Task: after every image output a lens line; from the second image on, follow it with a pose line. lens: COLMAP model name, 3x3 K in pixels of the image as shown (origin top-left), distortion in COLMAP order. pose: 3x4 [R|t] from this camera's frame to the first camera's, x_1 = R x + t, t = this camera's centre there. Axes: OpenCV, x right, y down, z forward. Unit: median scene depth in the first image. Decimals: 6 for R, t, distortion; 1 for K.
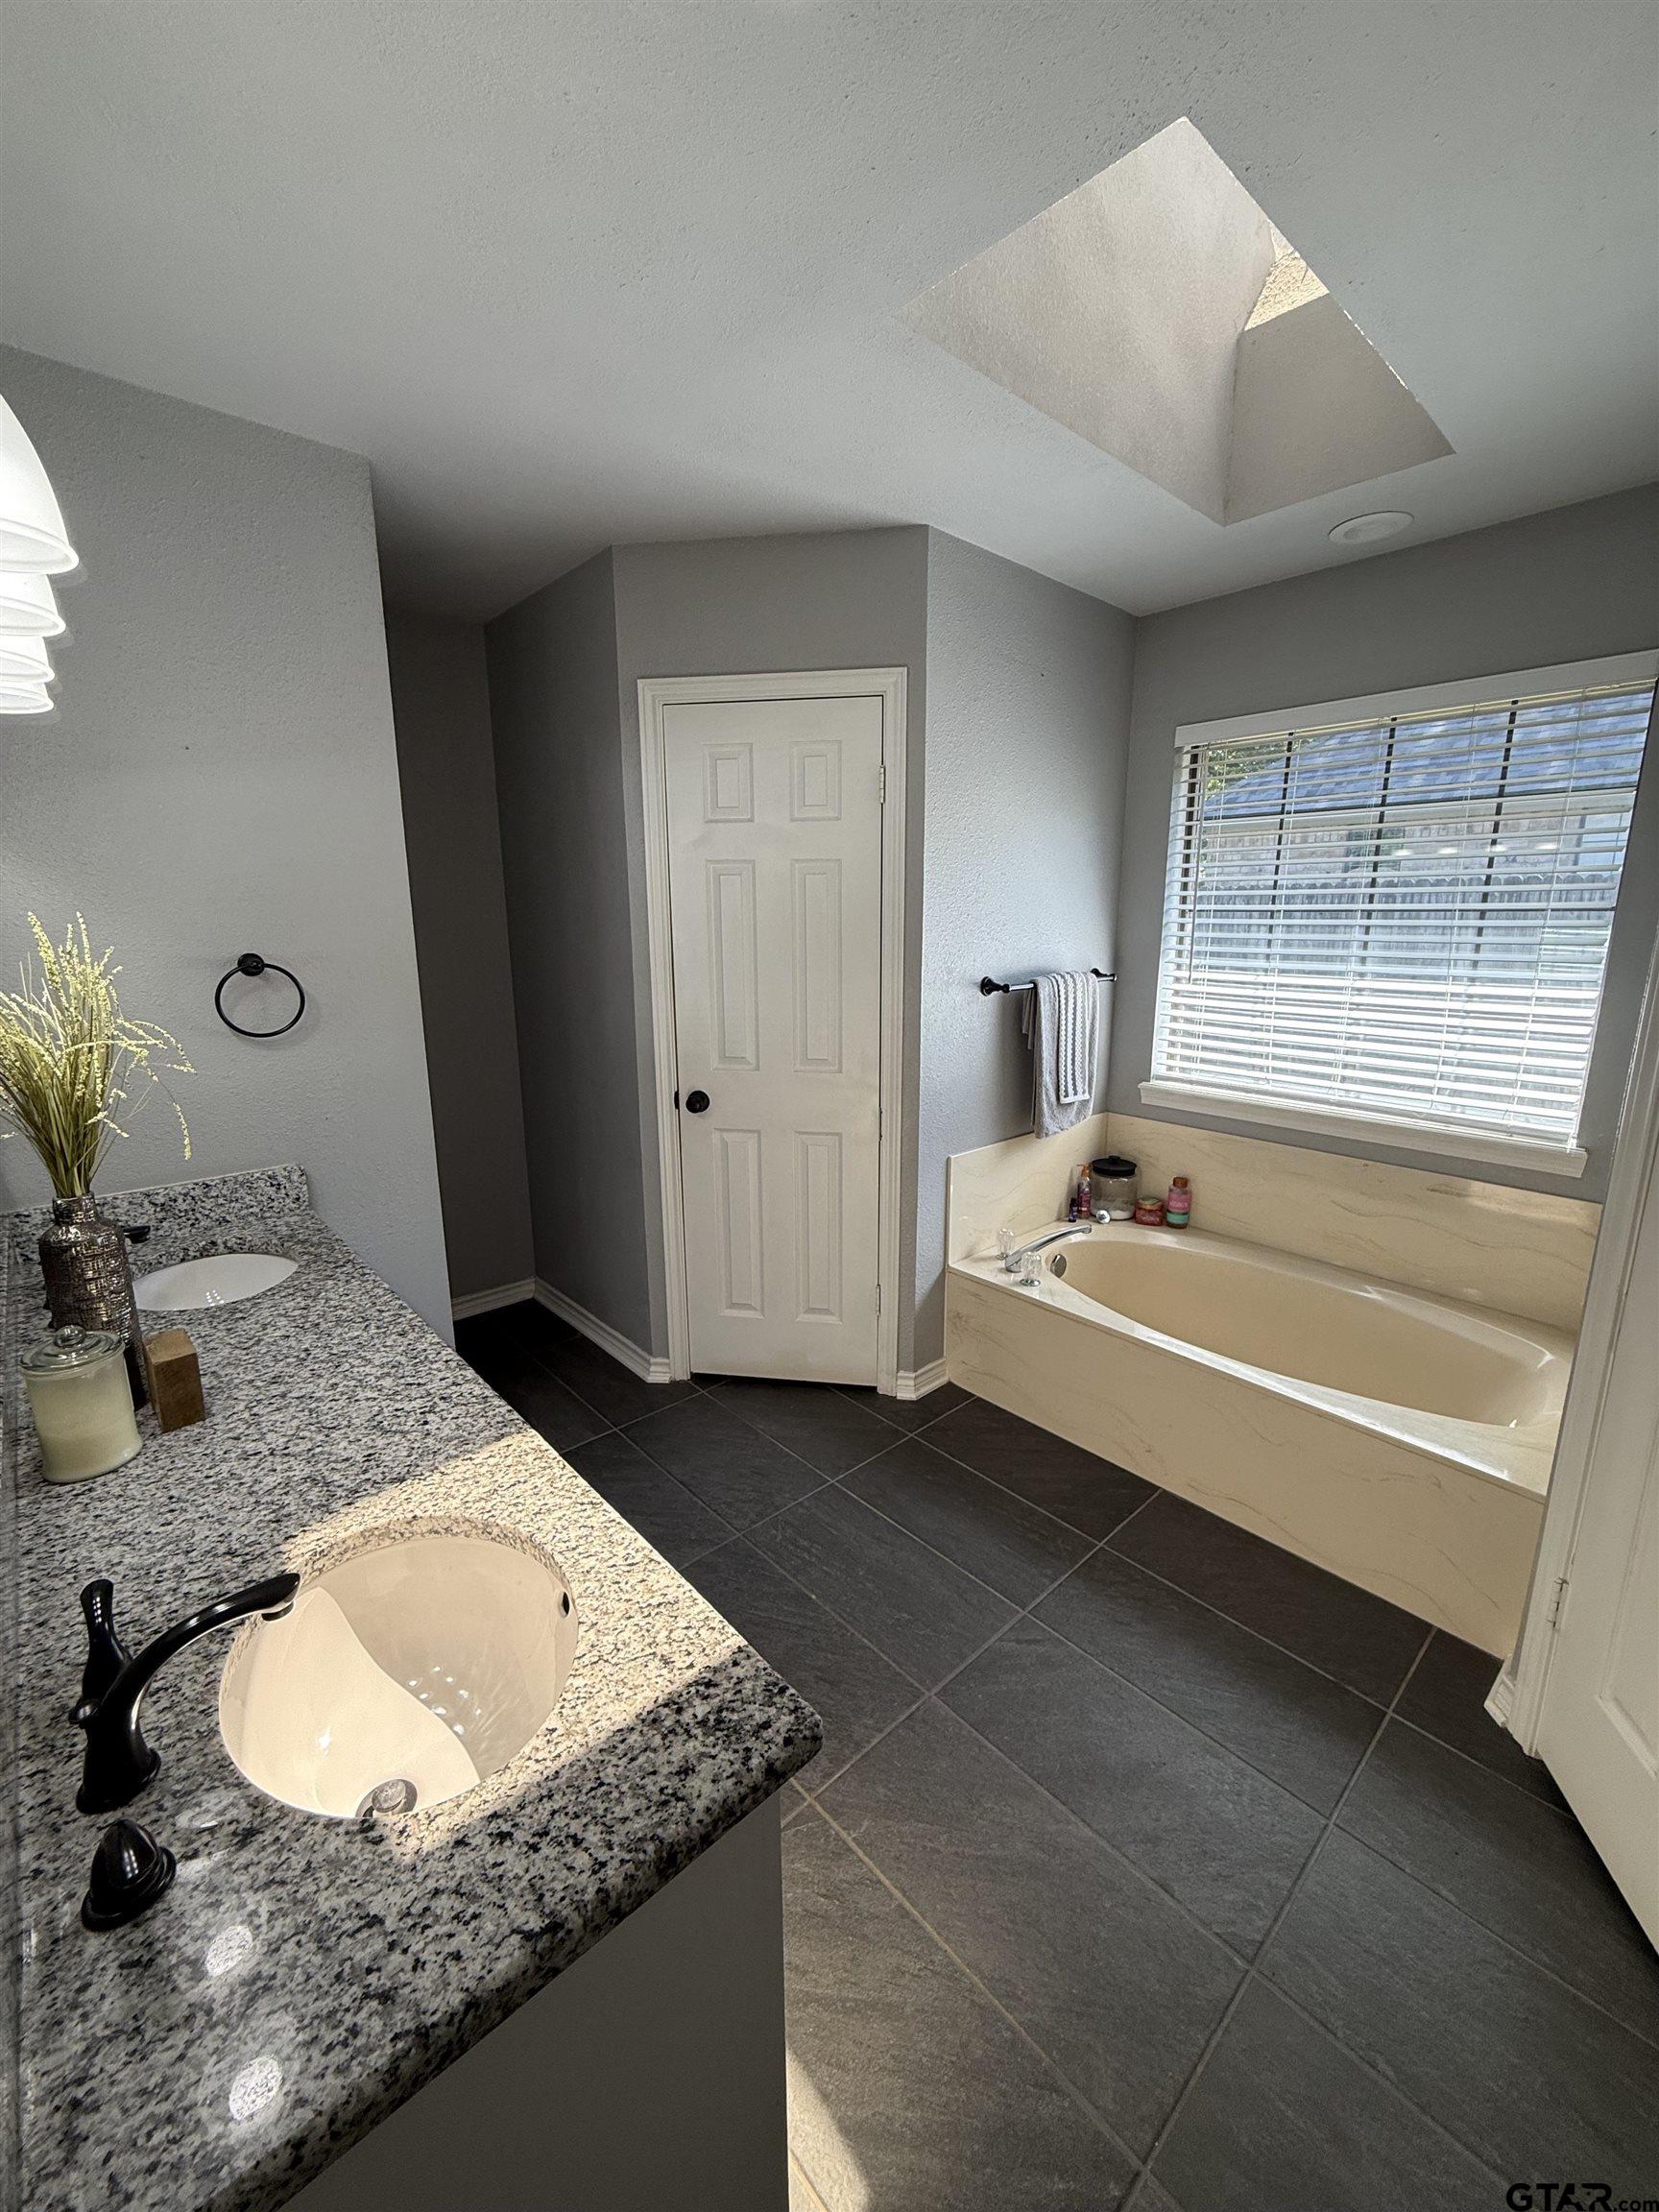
lens RADIAL K [[879.7, 0, 837.8], [0, 879.7, 1099.4], [0, 0, 1]] dist [-0.001483, 0.000262]
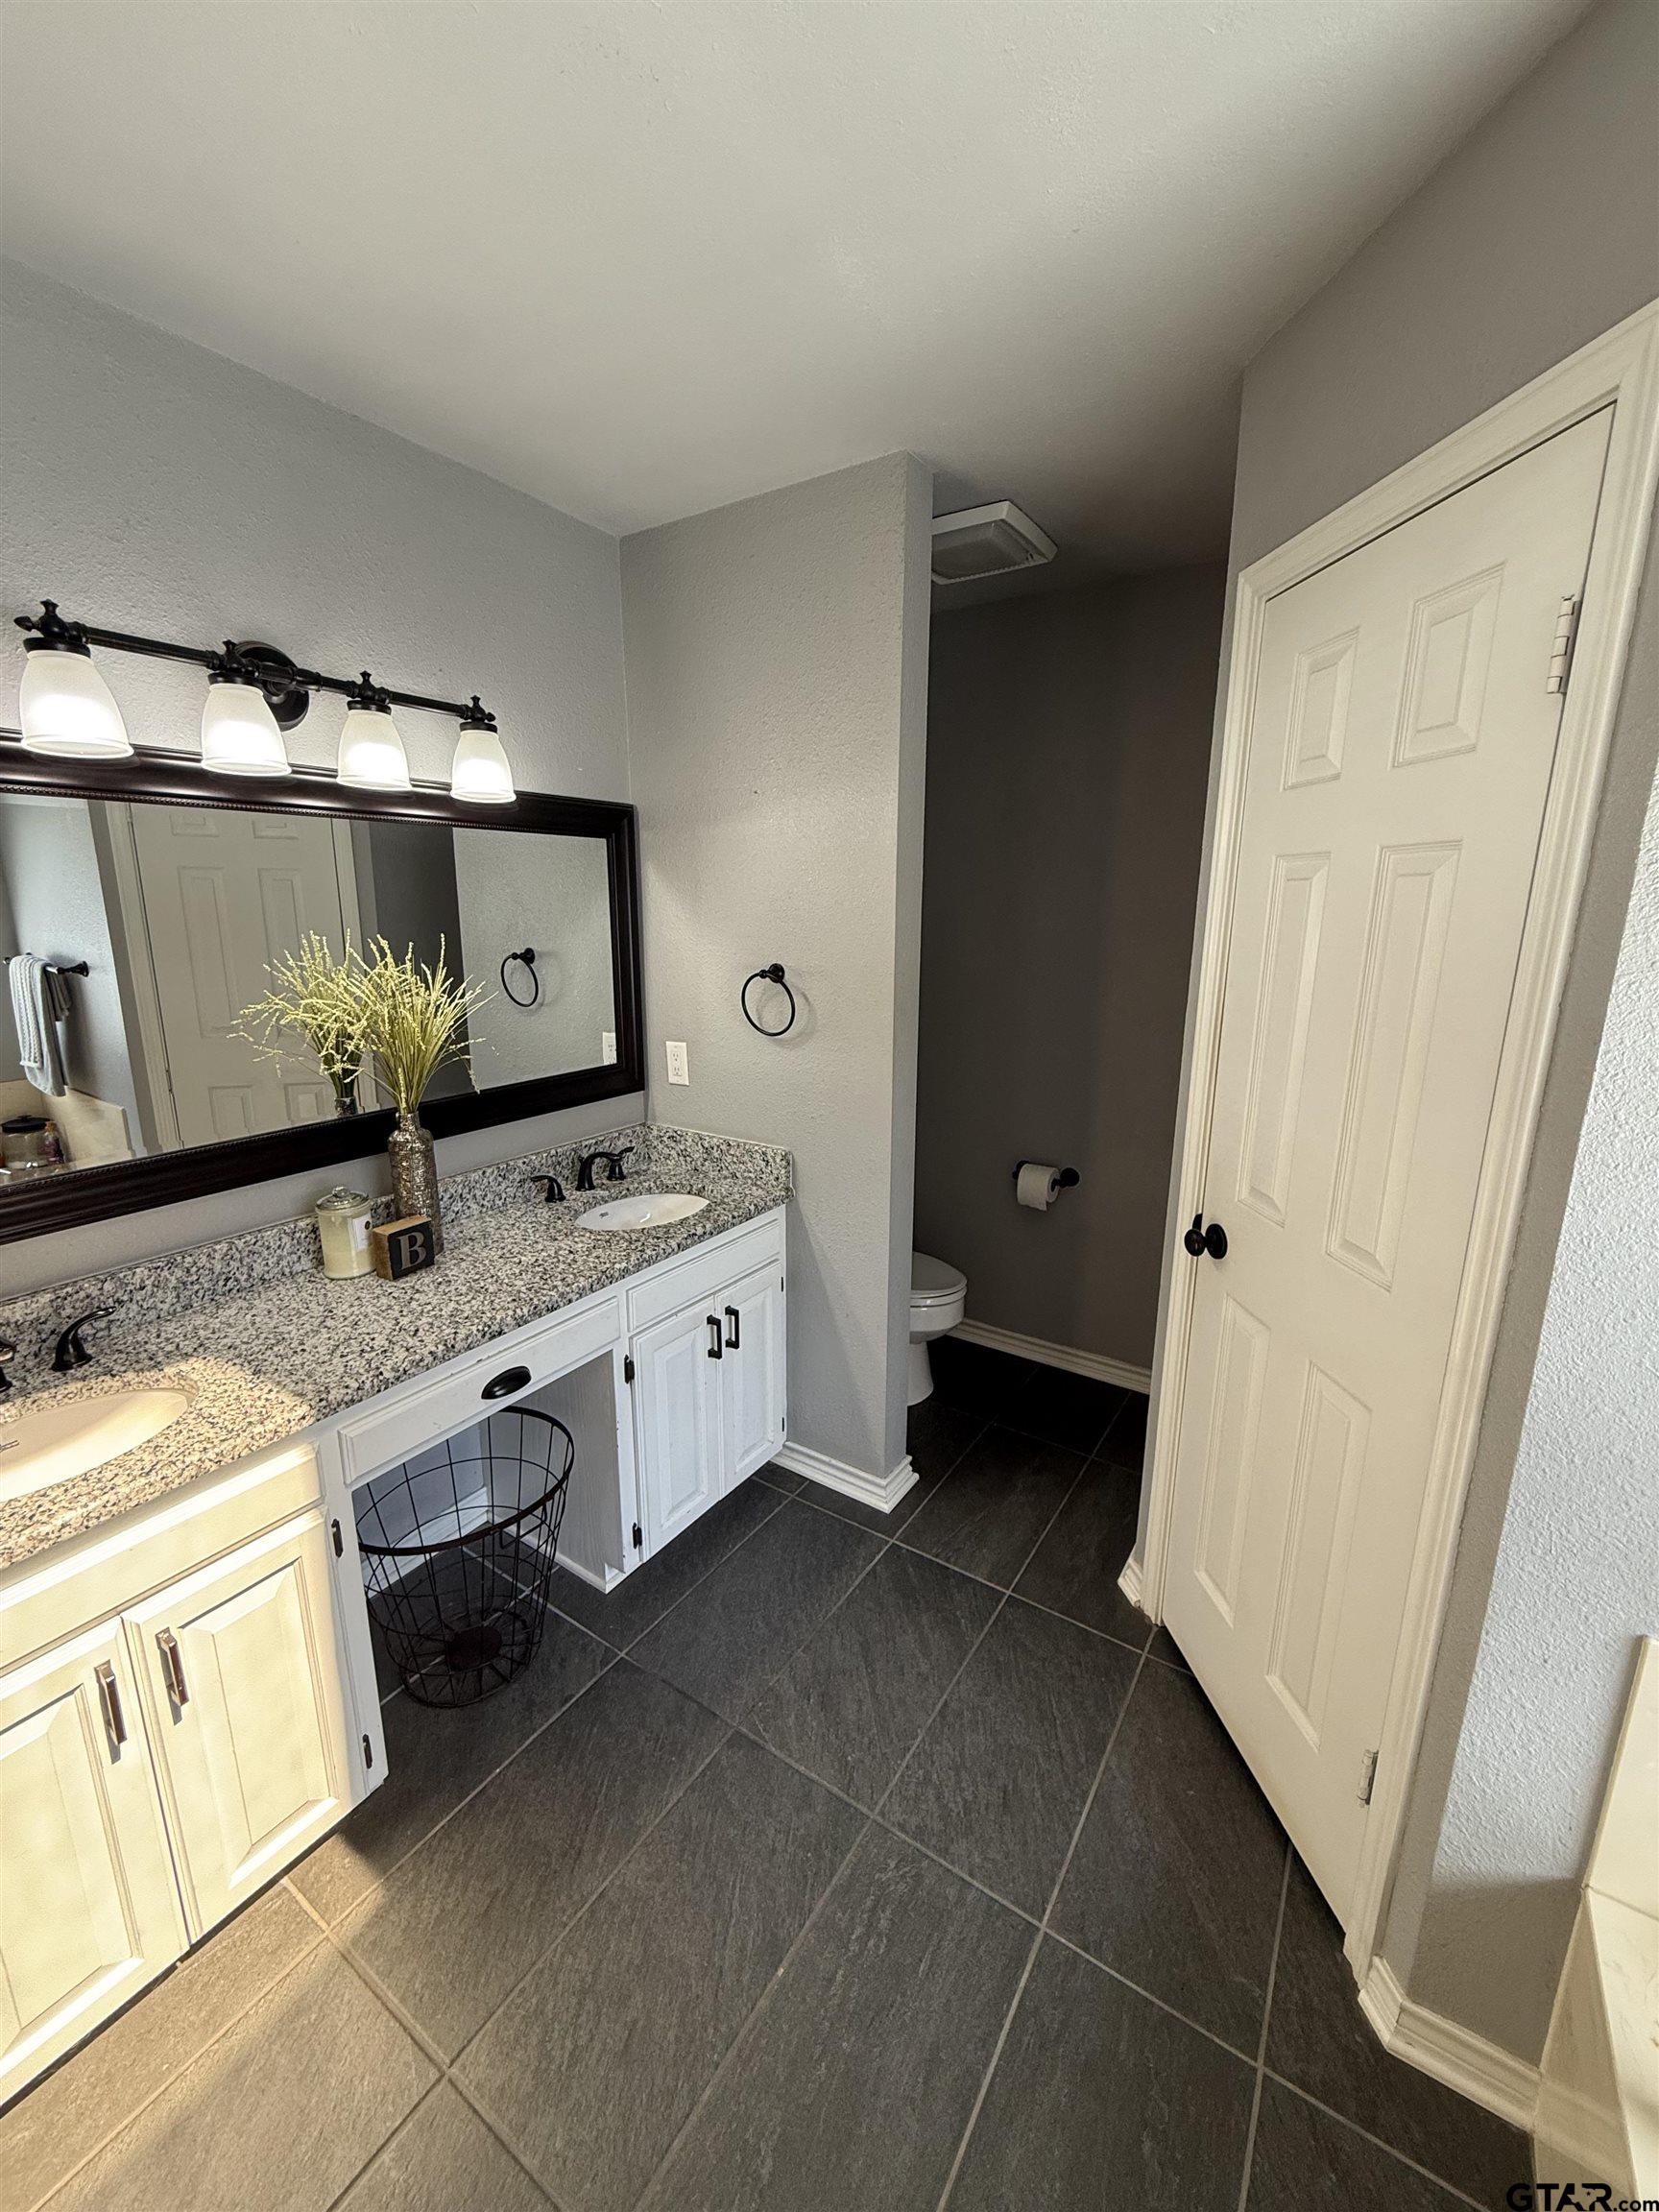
lens RADIAL K [[879.7, 0, 831.7], [0, 879.7, 1100.3], [0, 0, 1]] dist [-0.001483, 0.000262]
pose [[0.245987, 0.217234, -0.944616, 0.619706], [-0.206595, 0.963917, 0.167874, -0.257379], [0.947000, 0.153858, 0.281991, 0.981025]]
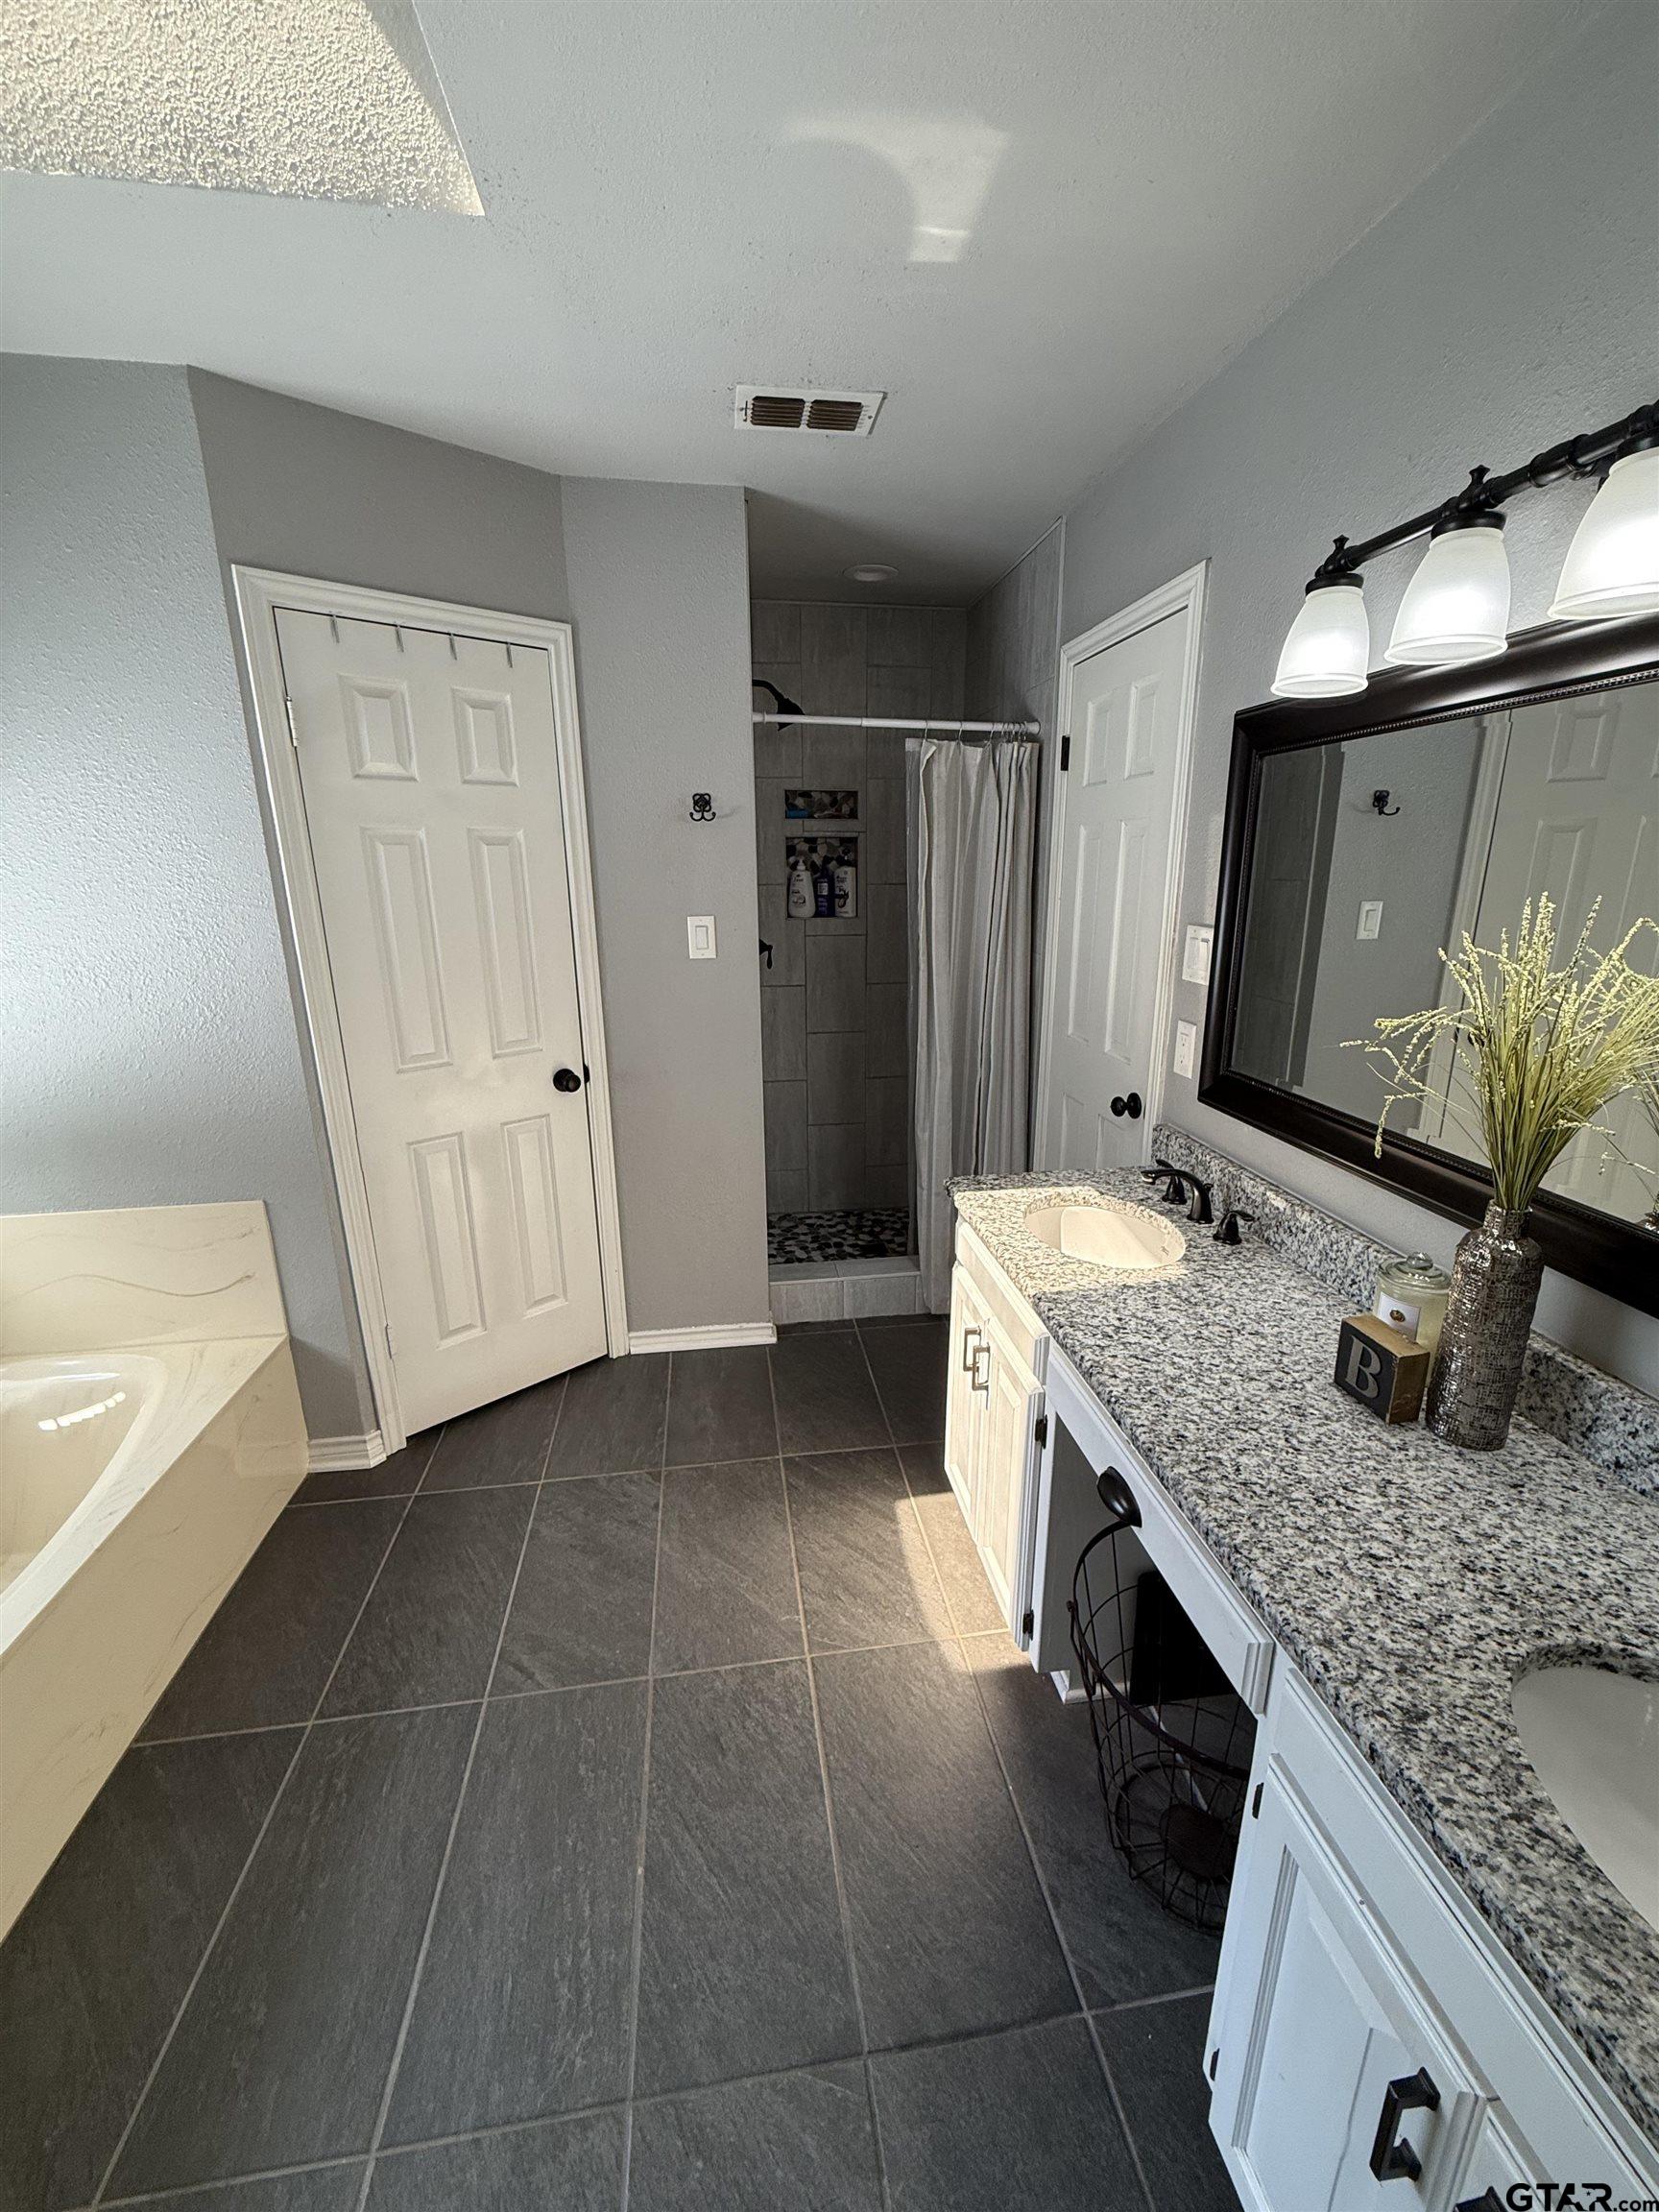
lens RADIAL K [[879.7, 0, 834.7], [0, 879.7, 1106.8], [0, 0, 1]] dist [-0.001483, 0.000262]
pose [[-0.828092, -0.143081, 0.542025, -0.593164], [0.124512, 0.895785, 0.426691, -0.349596], [-0.546590, 0.420828, -0.723978, 1.534966]]
